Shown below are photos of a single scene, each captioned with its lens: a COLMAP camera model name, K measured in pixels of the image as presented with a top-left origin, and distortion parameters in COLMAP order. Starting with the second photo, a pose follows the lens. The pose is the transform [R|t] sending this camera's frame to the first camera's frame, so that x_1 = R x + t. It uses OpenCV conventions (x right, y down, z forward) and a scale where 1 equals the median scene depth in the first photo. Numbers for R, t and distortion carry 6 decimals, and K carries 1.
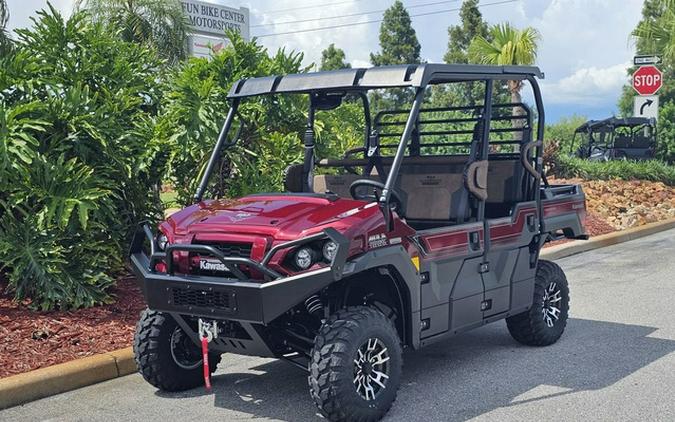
lens RADIAL K [[942.9, 0, 336.6], [0, 942.9, 242.7], [0, 0, 1]] dist [0.087878, -0.068168]
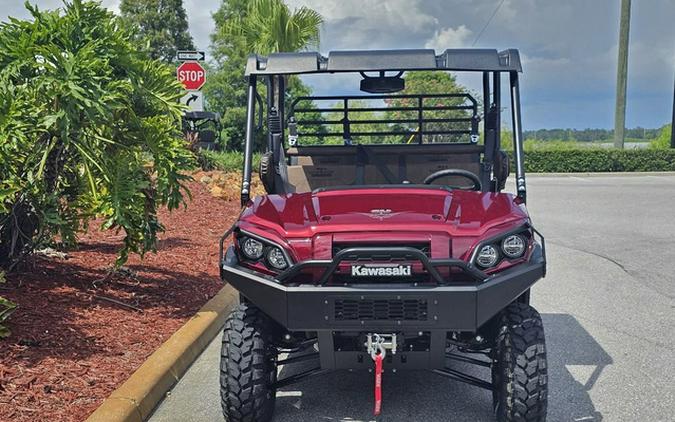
lens RADIAL K [[945.0, 0, 337.4], [0, 945.0, 256.0], [0, 0, 1]] dist [0.089928, -0.082580]
pose [[0.827510, -0.058039, 0.558444, -0.501939], [0.047008, 0.998312, 0.034098, -0.015871], [-0.559480, -0.001966, 0.828841, 0.243538]]
